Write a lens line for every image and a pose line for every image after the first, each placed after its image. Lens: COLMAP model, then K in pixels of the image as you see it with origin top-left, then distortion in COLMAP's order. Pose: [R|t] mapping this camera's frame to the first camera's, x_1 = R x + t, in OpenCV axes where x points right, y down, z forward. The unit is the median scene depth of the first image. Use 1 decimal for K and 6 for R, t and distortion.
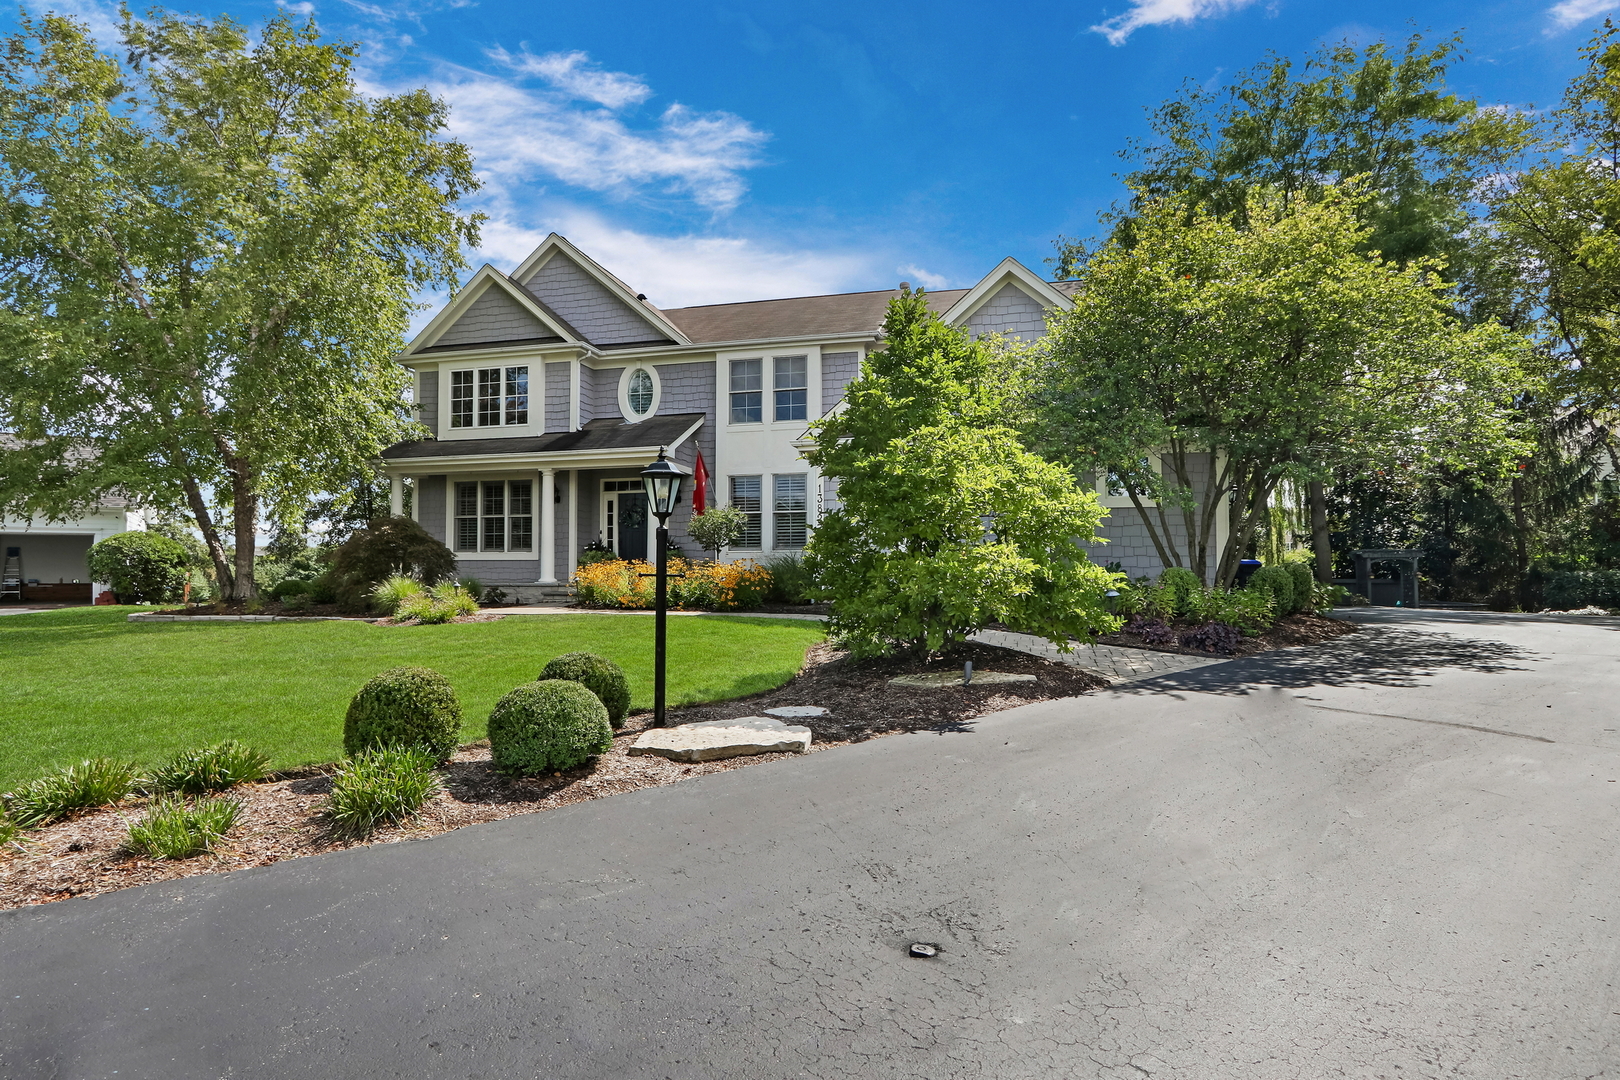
lens RADIAL K [[833.9, 0, 807.1], [0, 833.9, 549.0], [0, 0, 1]] dist [-0.002353, 0.000430]
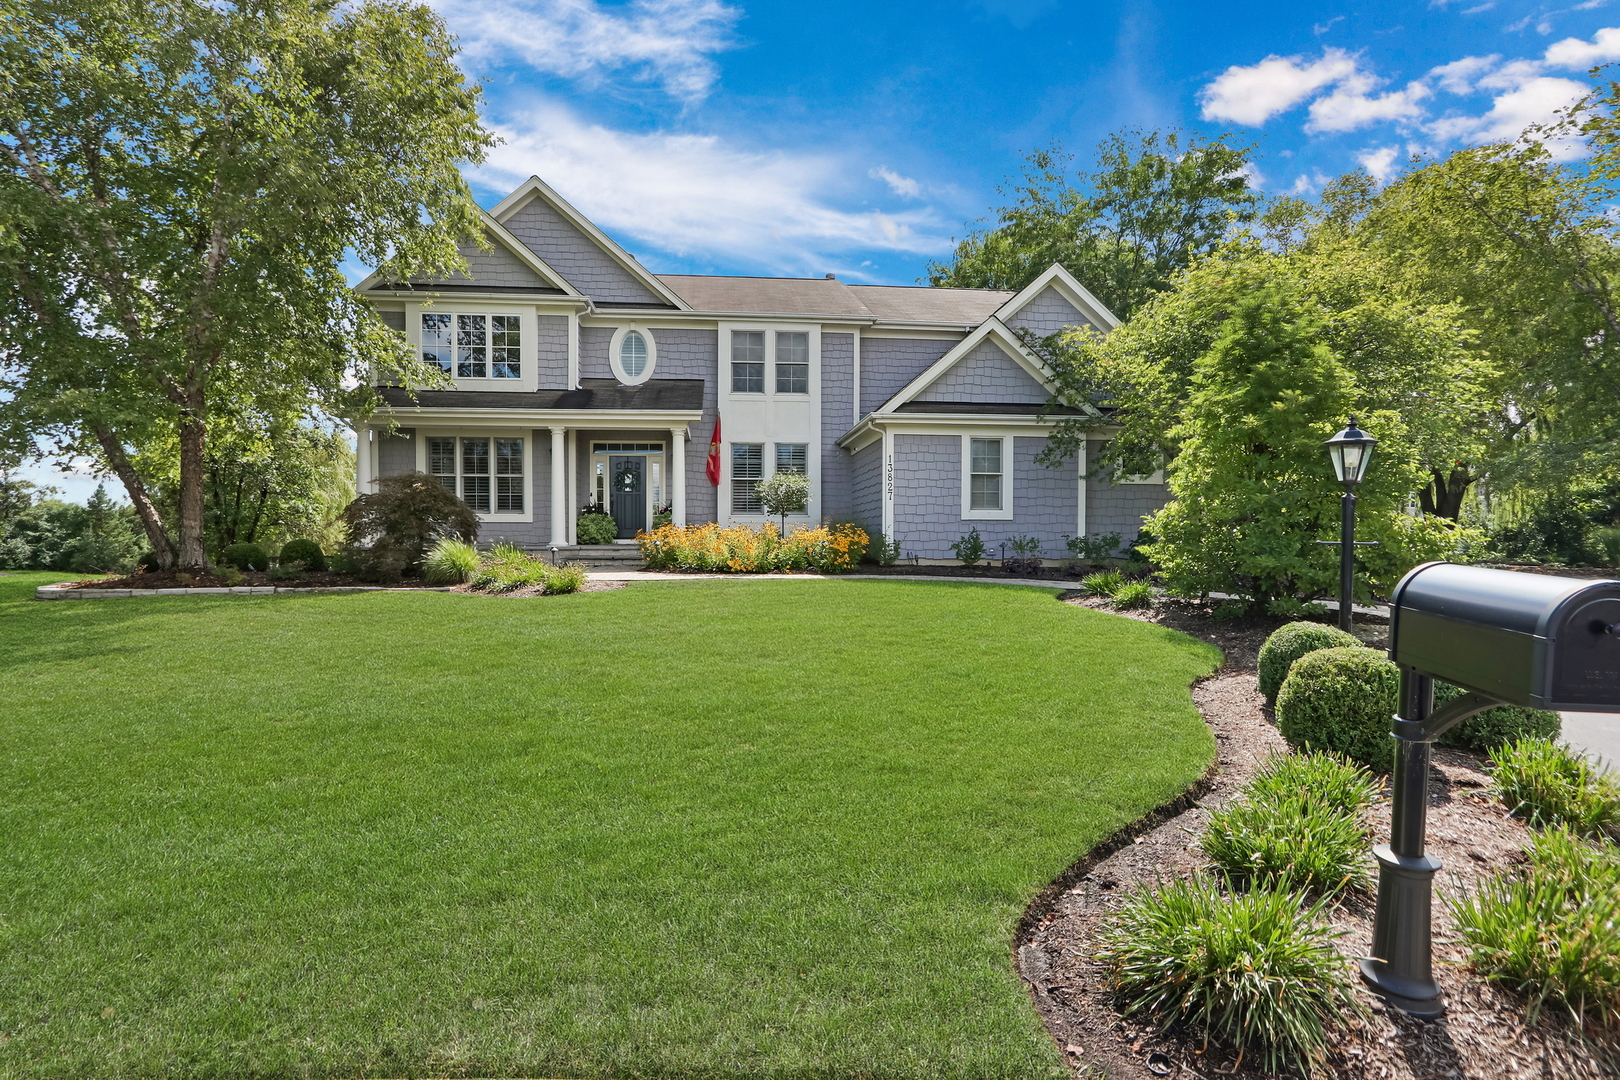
lens RADIAL K [[737.9, 0, 812.1], [0, 737.9, 539.1], [0, 0, 1]] dist [0.005235, 0.000353]
pose [[0.944692, 0.001156, 0.327957, -0.297380], [-0.011785, 0.999468, 0.030425, 0.002649], [-0.327747, -0.032608, 0.944203, 0.097436]]
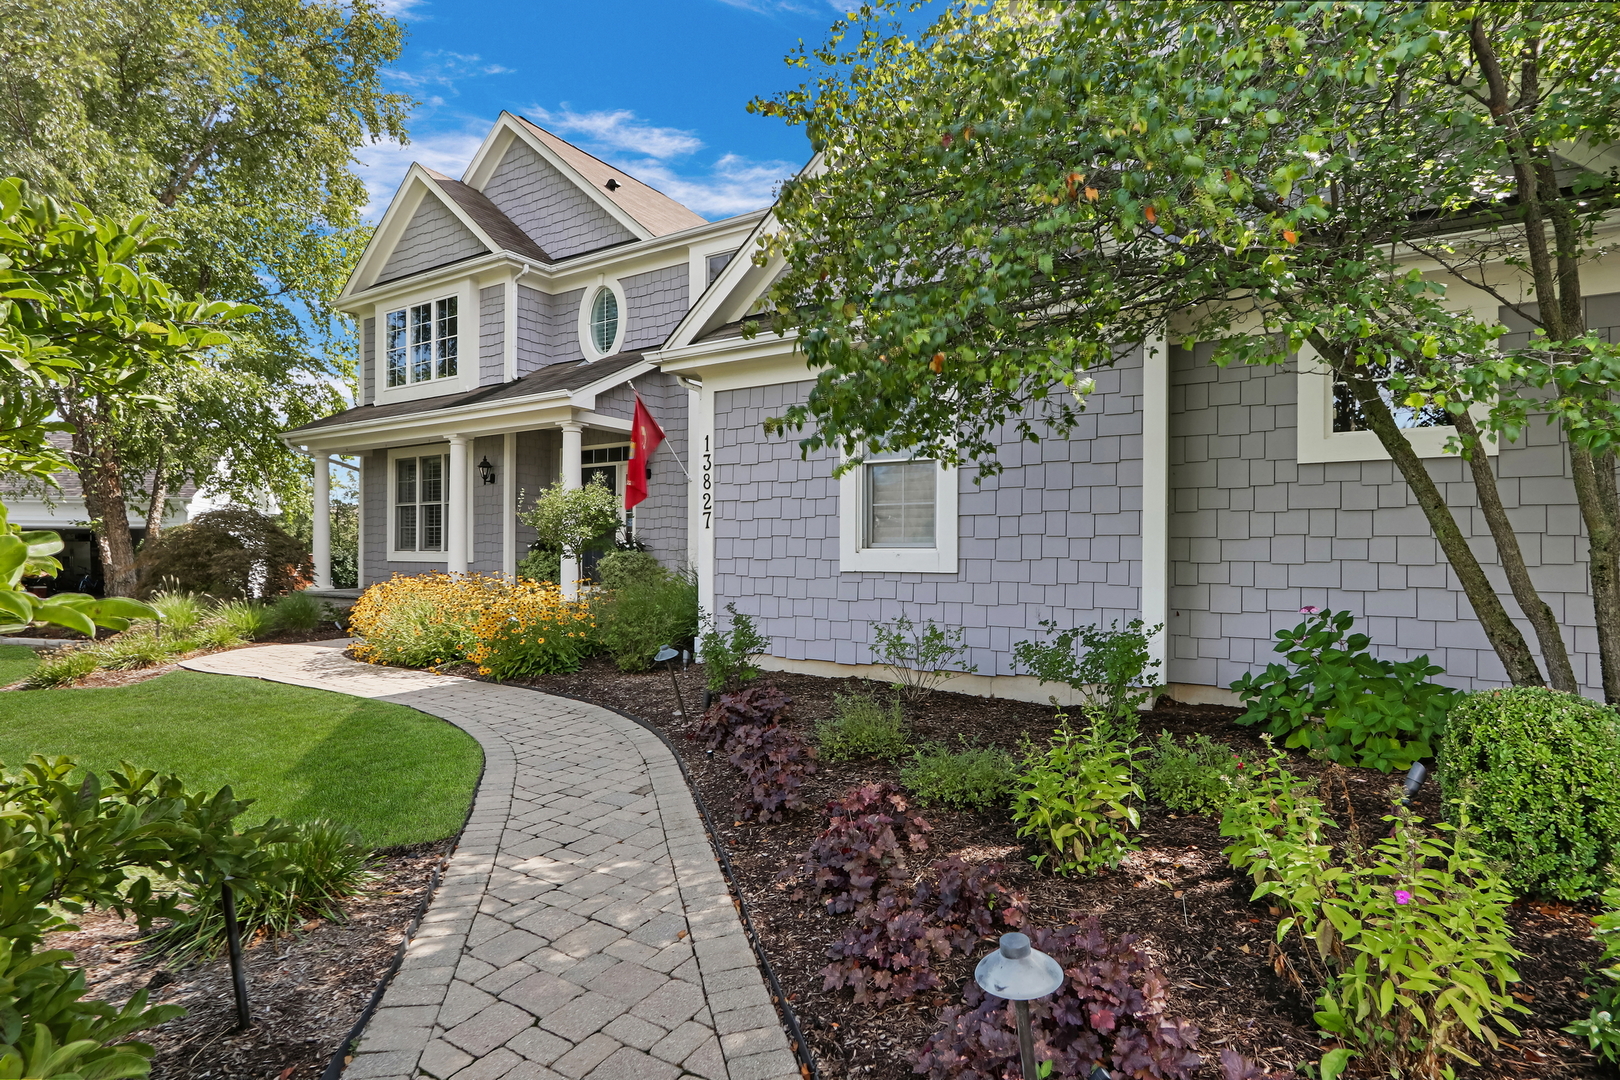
lens RADIAL K [[833.9, 0, 814.2], [0, 833.9, 535.9], [0, 0, 1]] dist [-0.002353, 0.000430]
pose [[0.951009, -0.006364, -0.309098, 0.183650], [0.010423, 0.999880, 0.011482, -0.015741], [0.308988, -0.014141, 0.950961, 0.406456]]
